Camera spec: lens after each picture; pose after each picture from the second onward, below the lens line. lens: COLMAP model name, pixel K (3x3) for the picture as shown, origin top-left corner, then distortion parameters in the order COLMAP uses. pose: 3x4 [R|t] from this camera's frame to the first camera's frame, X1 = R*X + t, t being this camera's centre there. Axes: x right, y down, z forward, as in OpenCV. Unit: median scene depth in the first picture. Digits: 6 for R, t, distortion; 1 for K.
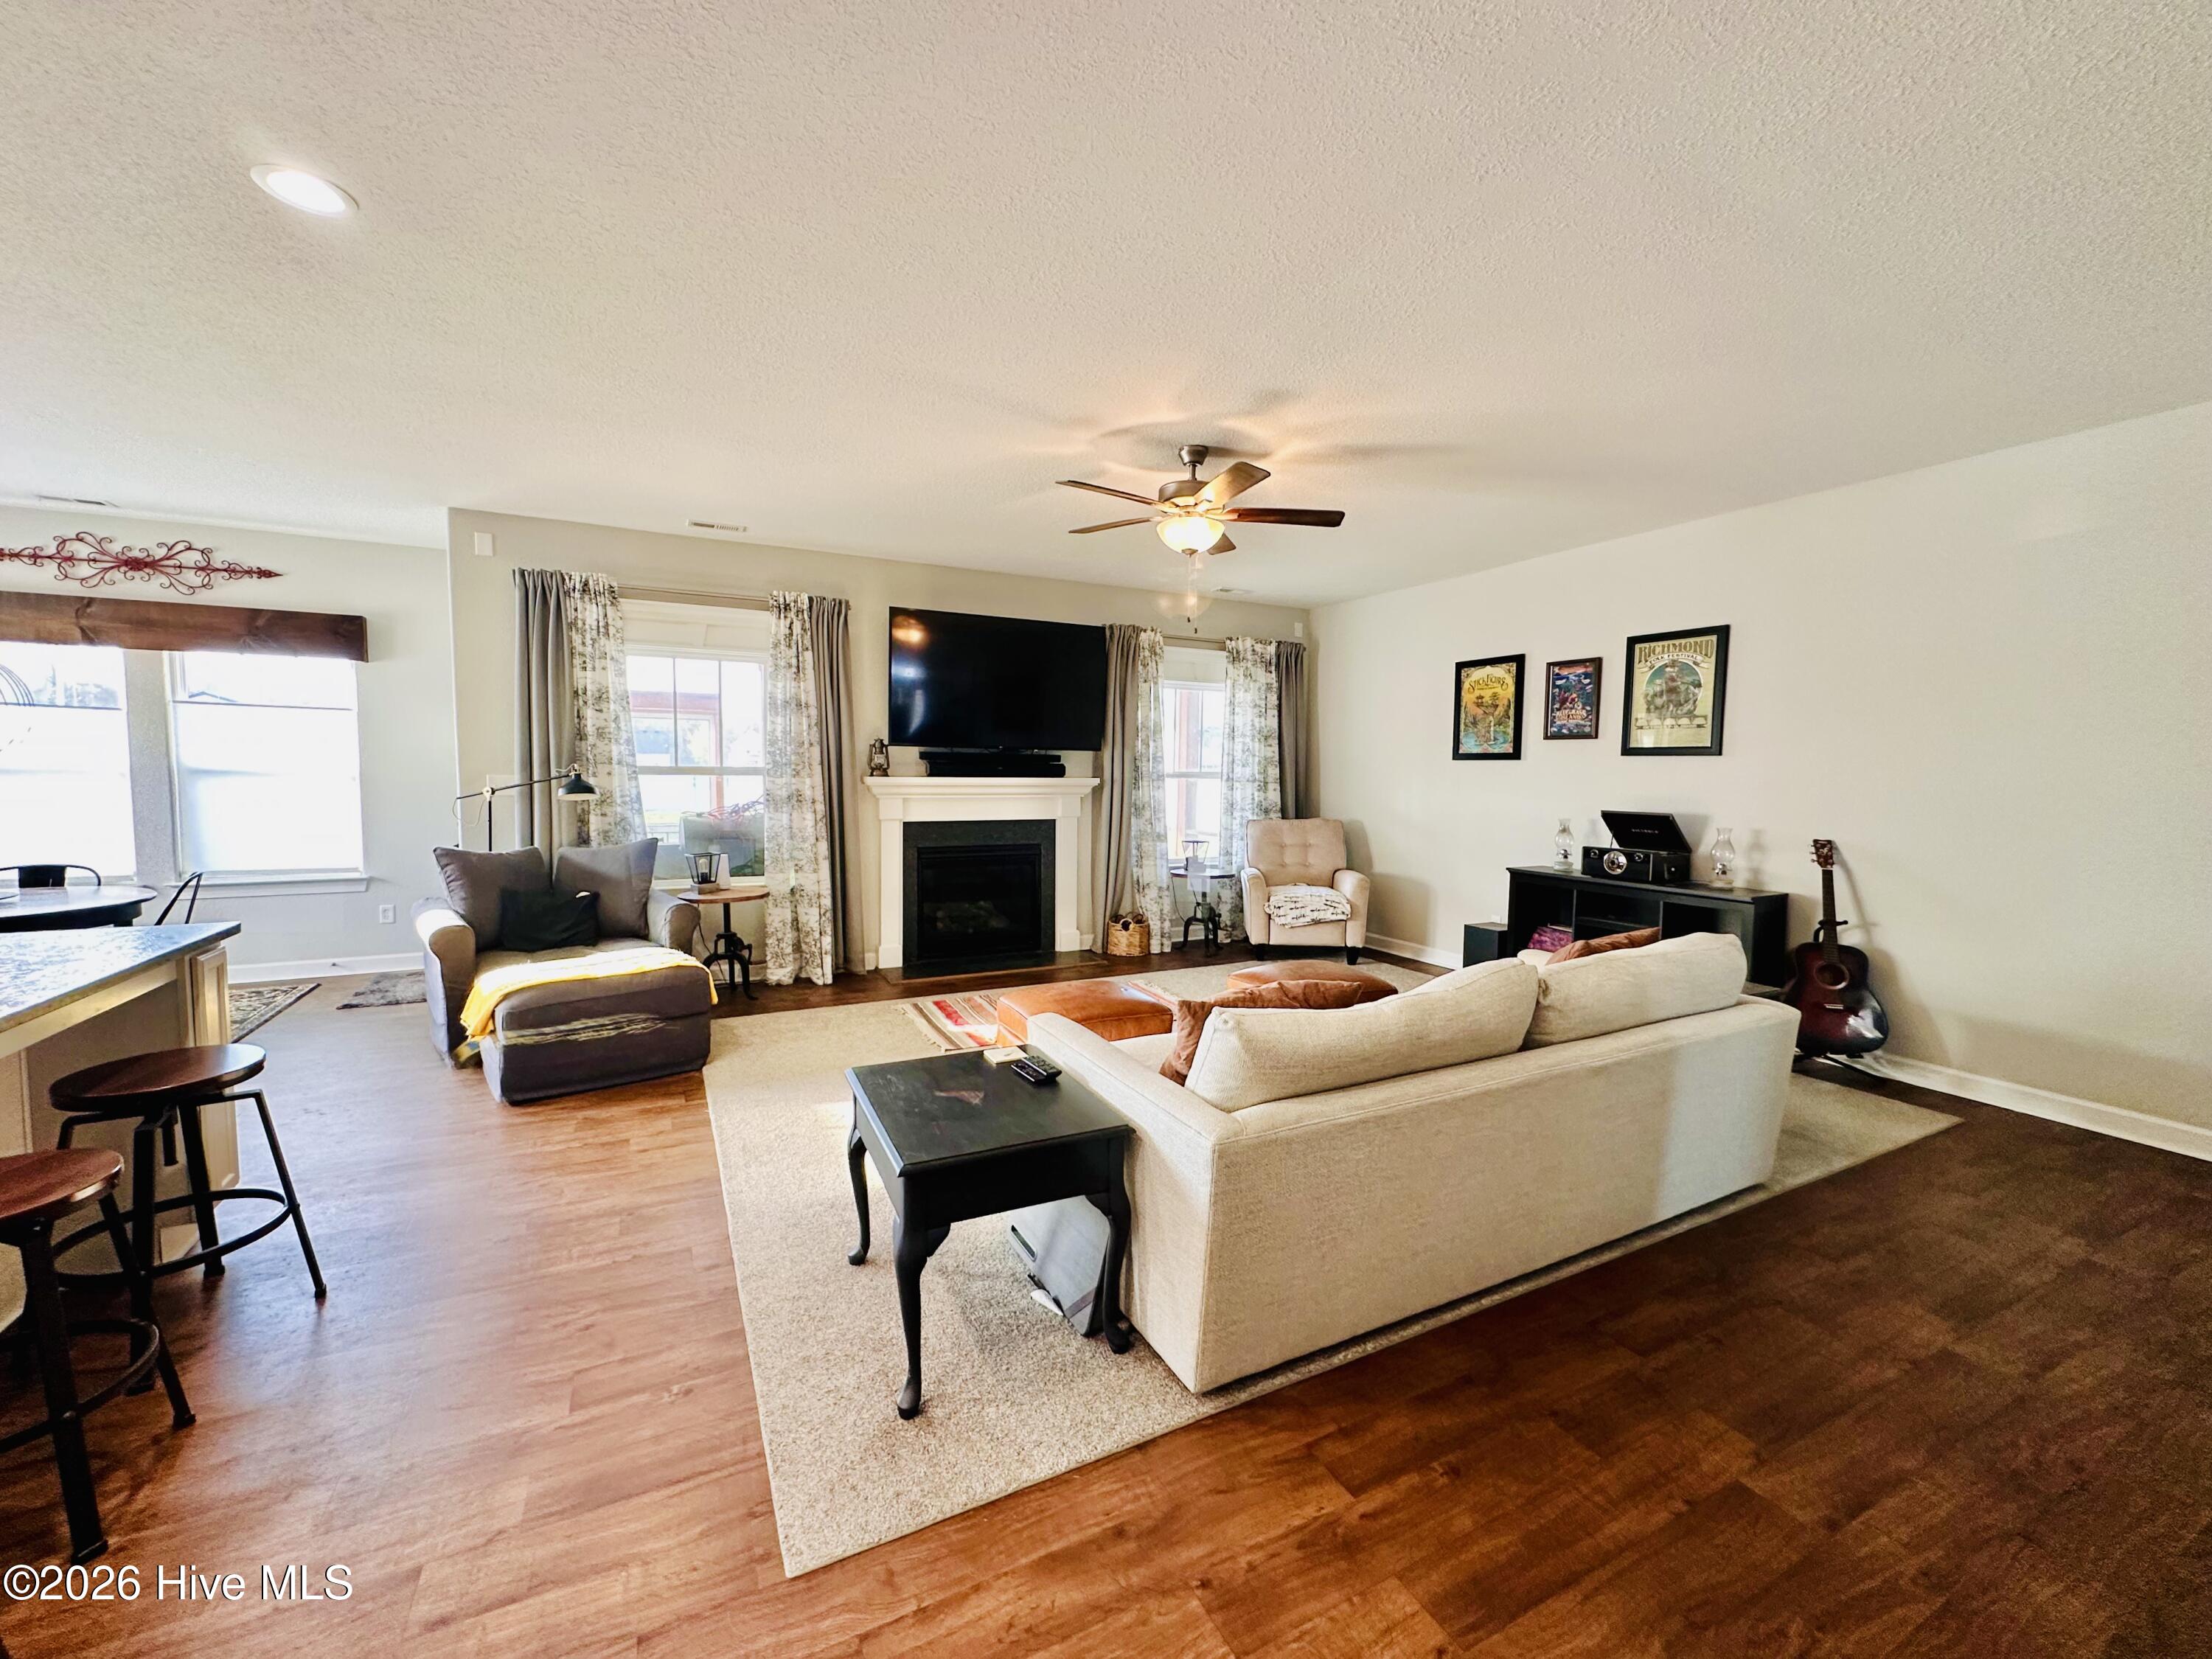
lens RADIAL K [[885.2, 0, 1109.5], [0, 885.2, 828.7], [0, 0, 1]] dist [-0.003763, 0.000952]
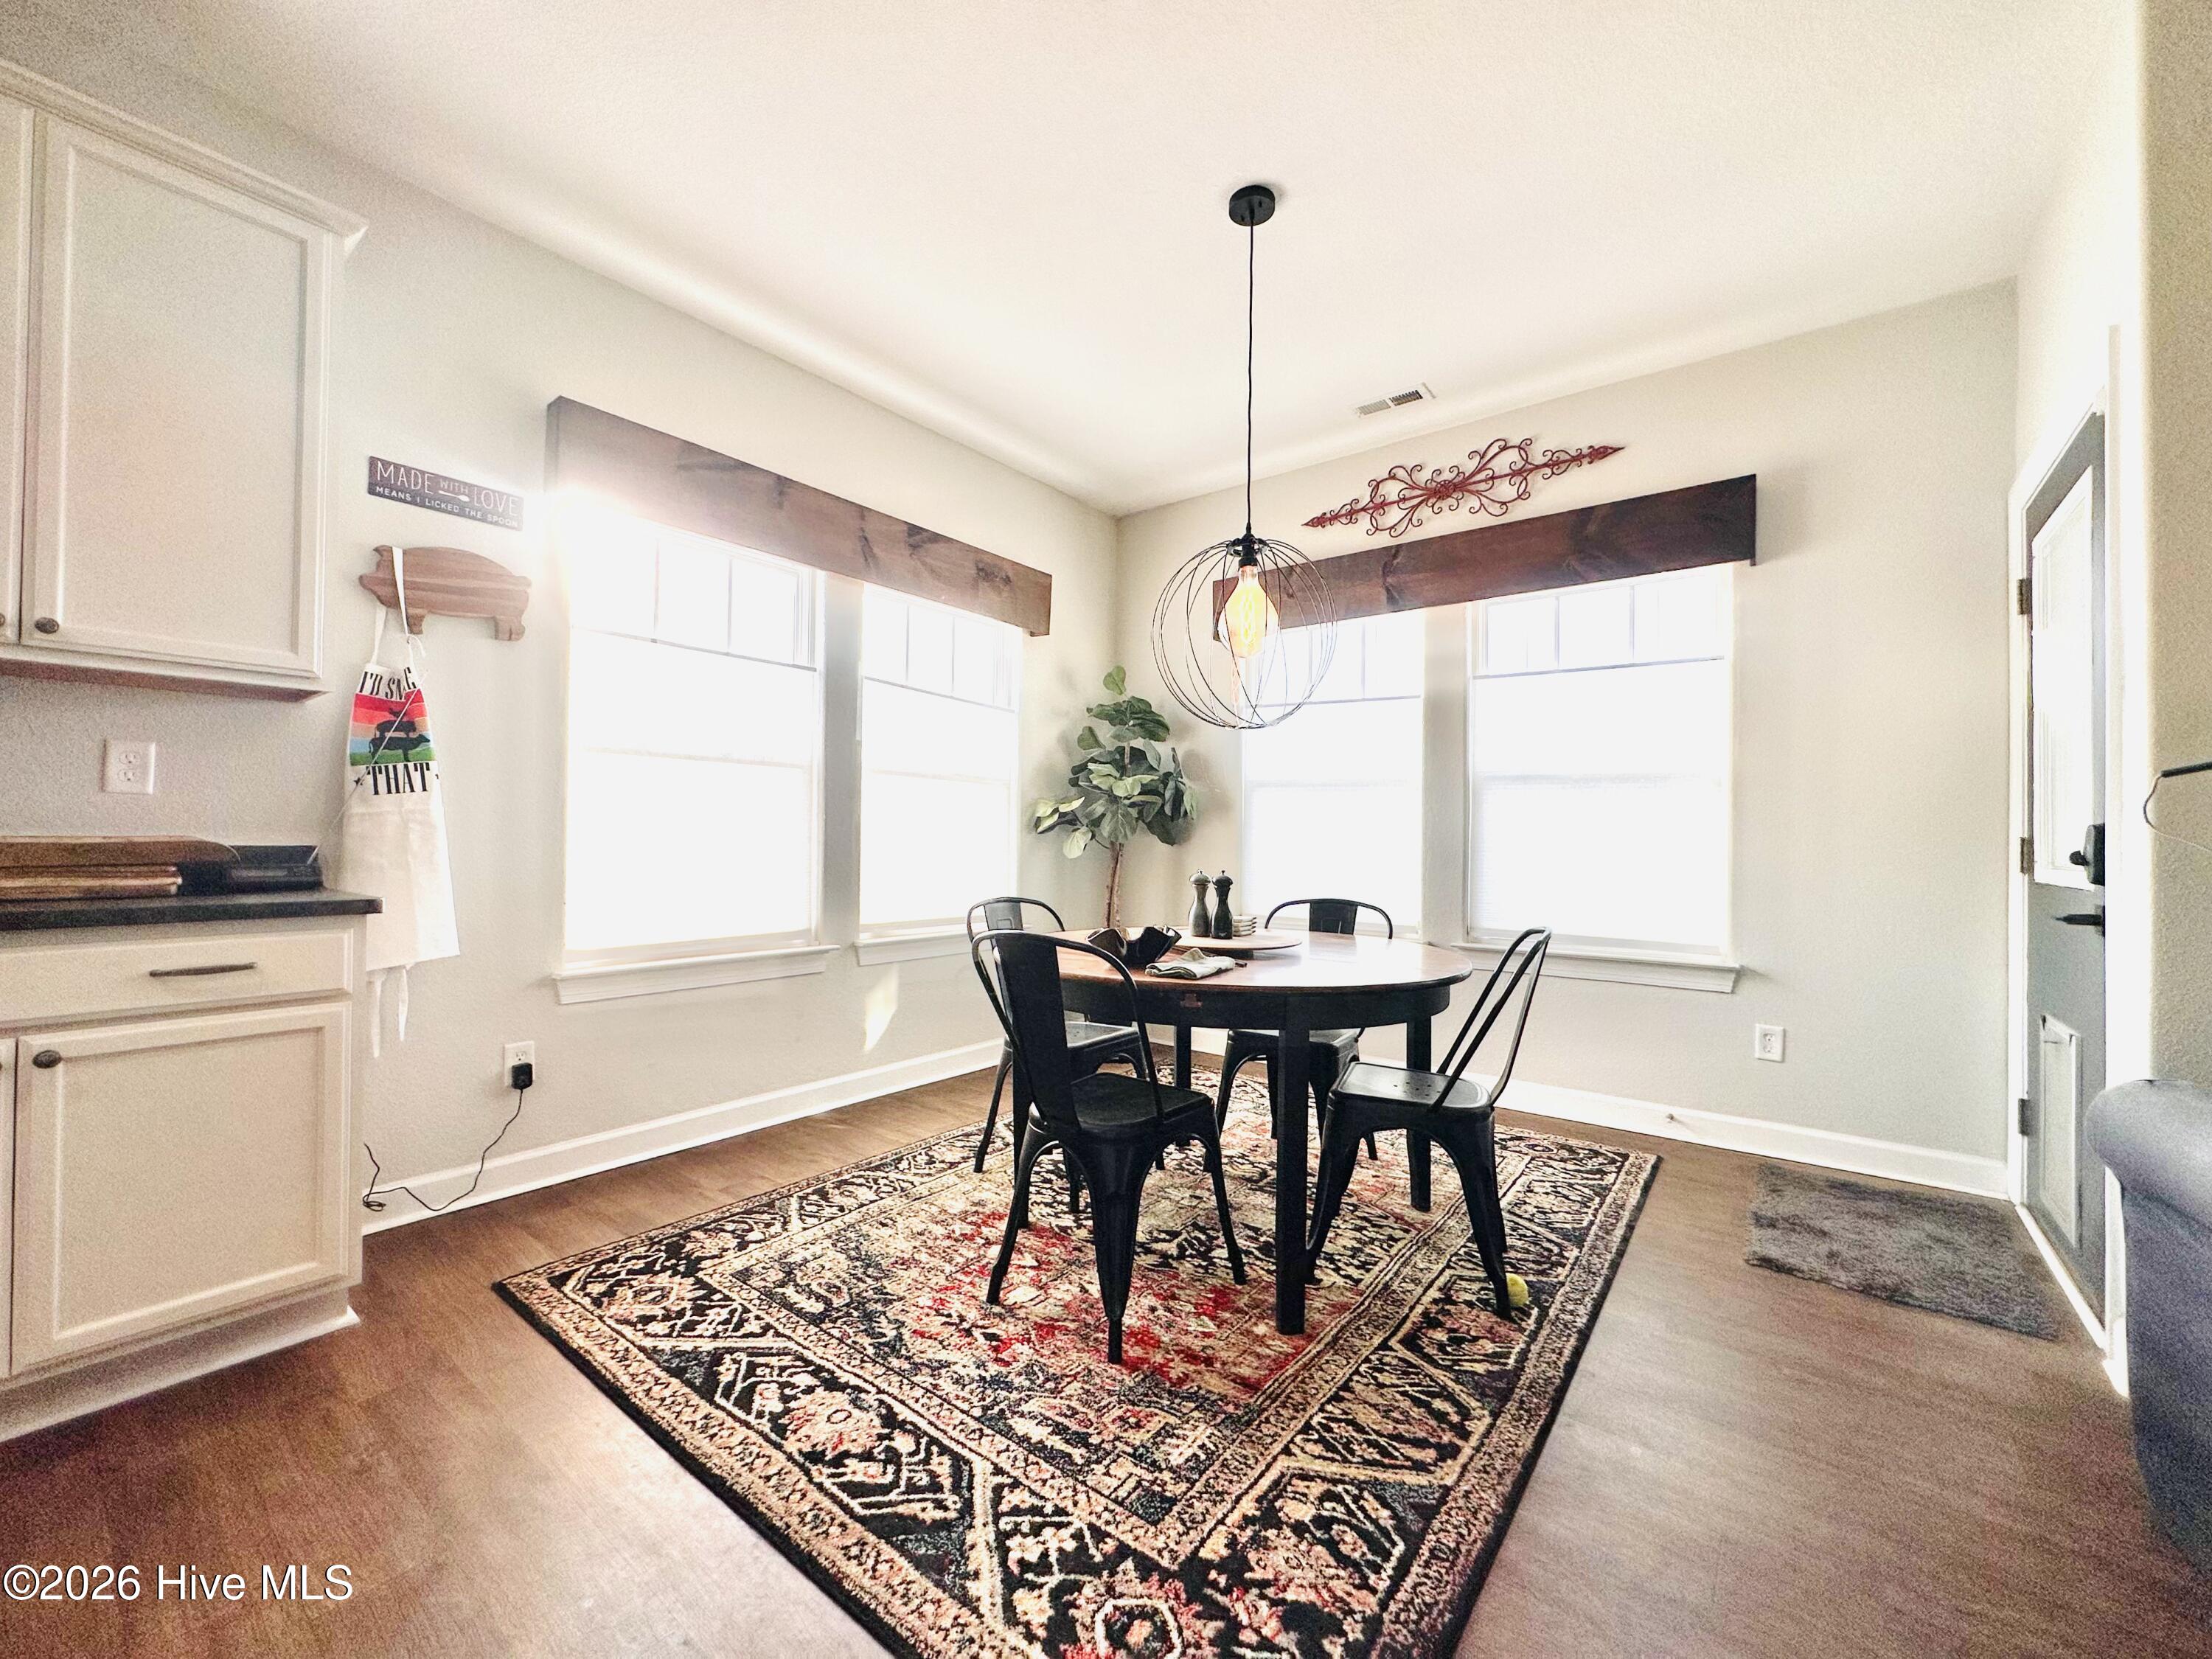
lens RADIAL K [[885.2, 0, 1099.8], [0, 885.2, 827.4], [0, 0, 1]] dist [-0.003763, 0.000952]
pose [[0.409399, -0.019172, -0.912154, -0.552470], [-0.069695, 0.996201, -0.052220, 0.028339], [0.909690, 0.084952, 0.406507, 0.463191]]
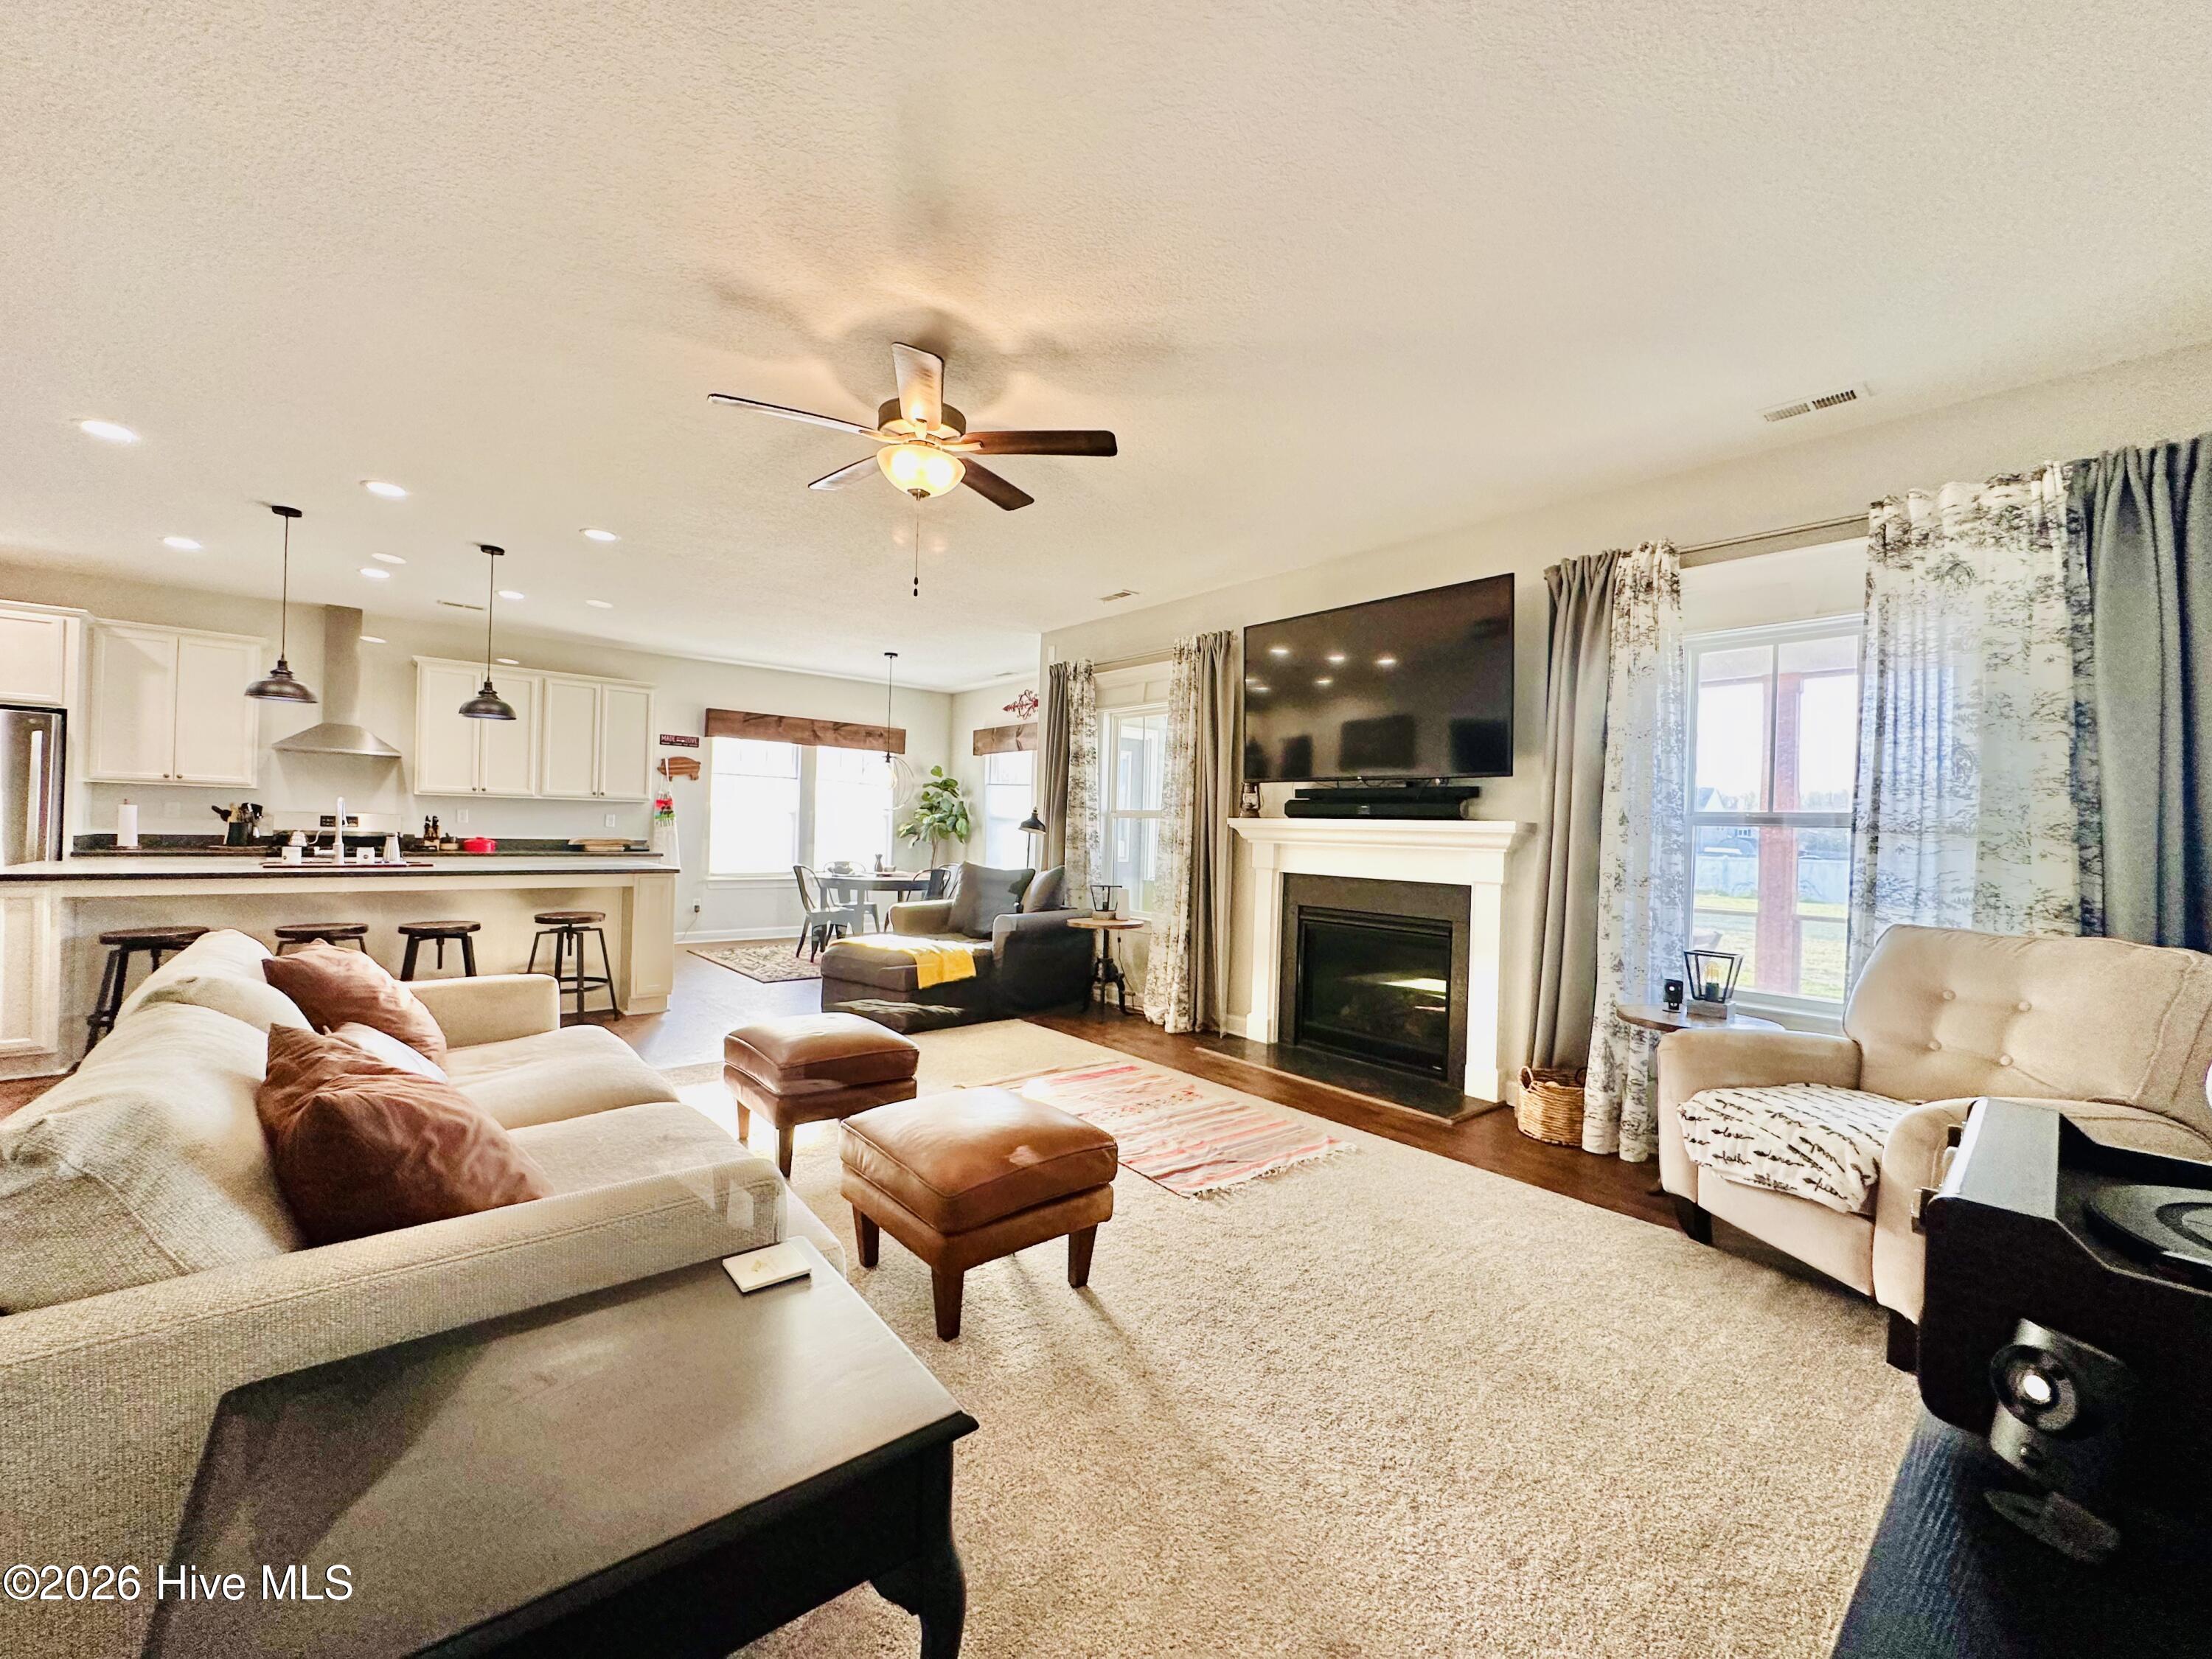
lens RADIAL K [[885.2, 0, 1103.3], [0, 885.2, 825.8], [0, 0, 1]] dist [-0.003763, 0.000952]
pose [[0.219669, -0.009036, -0.975533, 0.639790], [-0.092591, 0.995250, -0.030068, -0.012588], [0.971171, 0.096930, 0.217789, 0.742954]]
